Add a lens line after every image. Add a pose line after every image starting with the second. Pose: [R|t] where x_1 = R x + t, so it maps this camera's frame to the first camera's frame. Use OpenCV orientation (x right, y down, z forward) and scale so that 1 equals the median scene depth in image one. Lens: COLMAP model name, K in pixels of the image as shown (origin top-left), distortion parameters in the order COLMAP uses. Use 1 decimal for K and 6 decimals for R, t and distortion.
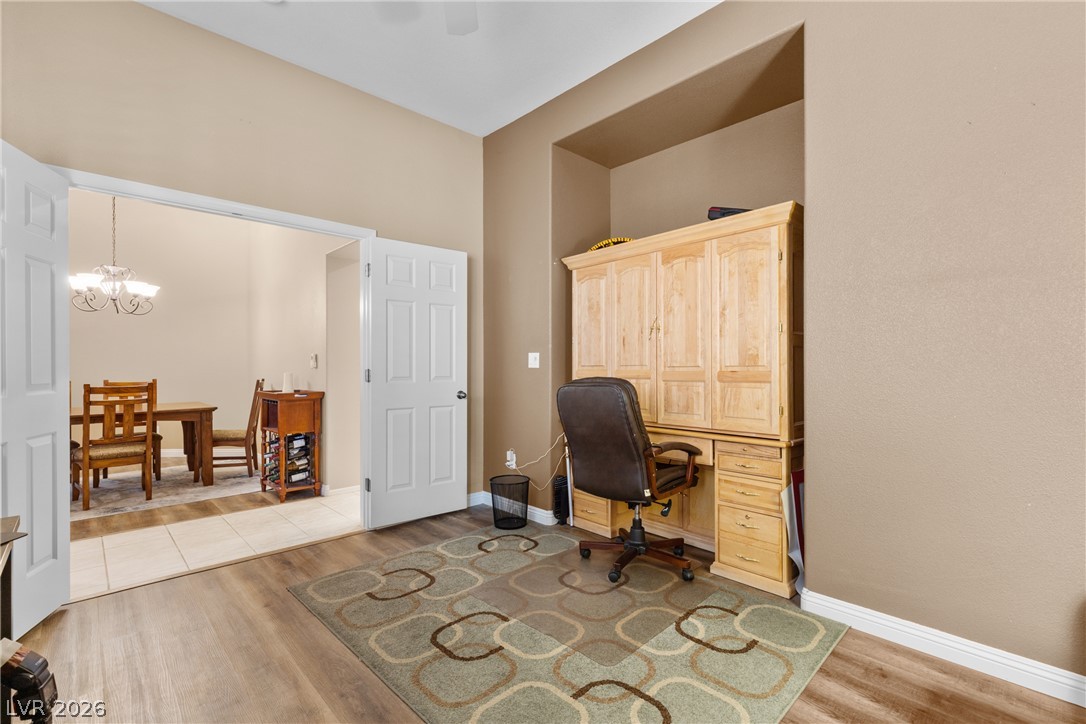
lens RADIAL K [[490.8, 0, 549.7], [0, 490.8, 366.6], [0, 0, 1]] dist [0.006050, -0.000747]
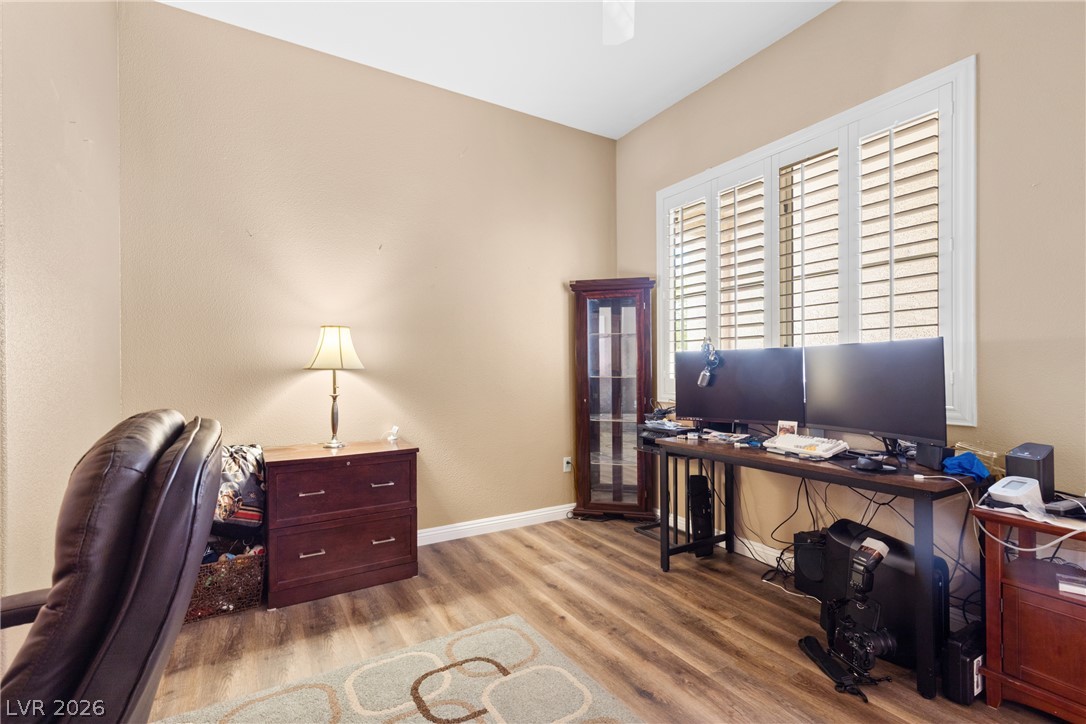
lens RADIAL K [[490.8, 0, 549.7], [0, 490.8, 366.6], [0, 0, 1]] dist [0.006050, -0.000747]
pose [[-0.976977, 0.002653, 0.213328, -0.200218], [0.001407, 0.999981, -0.005992, -0.007348], [-0.213339, -0.005554, -0.976962, 1.351263]]
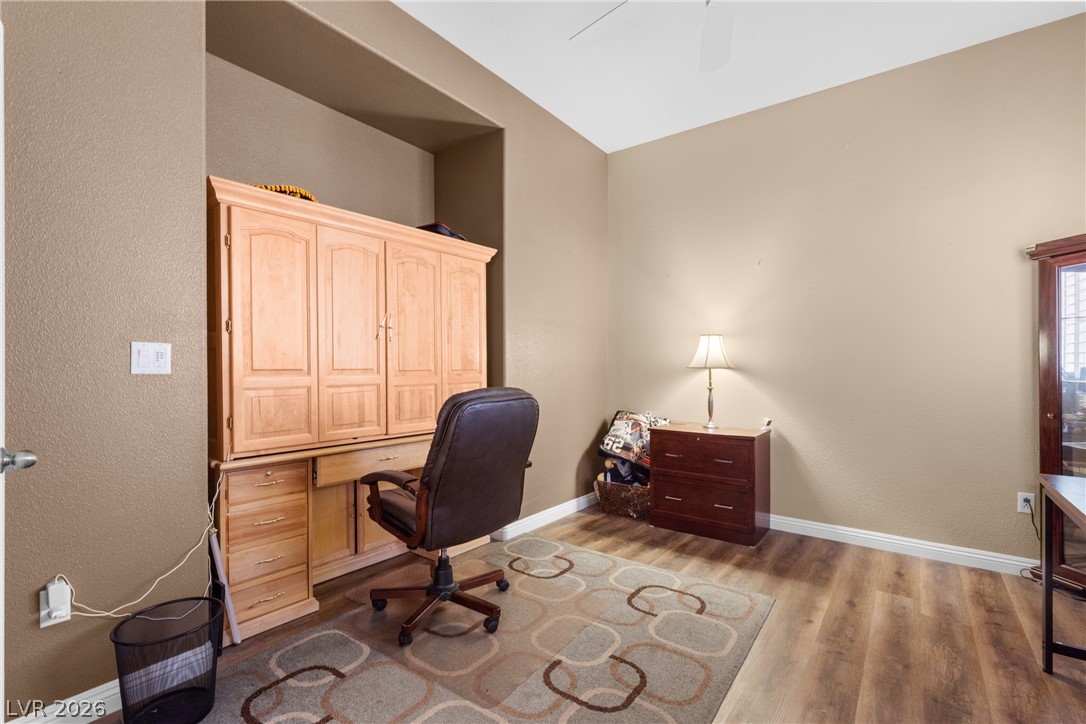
lens RADIAL K [[490.8, 0, 549.7], [0, 490.8, 366.6], [0, 0, 1]] dist [0.006050, -0.000747]
pose [[-0.169197, -0.001188, 0.985582, -0.863826], [-0.004047, 0.999992, 0.000511, -0.010580], [-0.985574, -0.003902, -0.169201, 1.060642]]
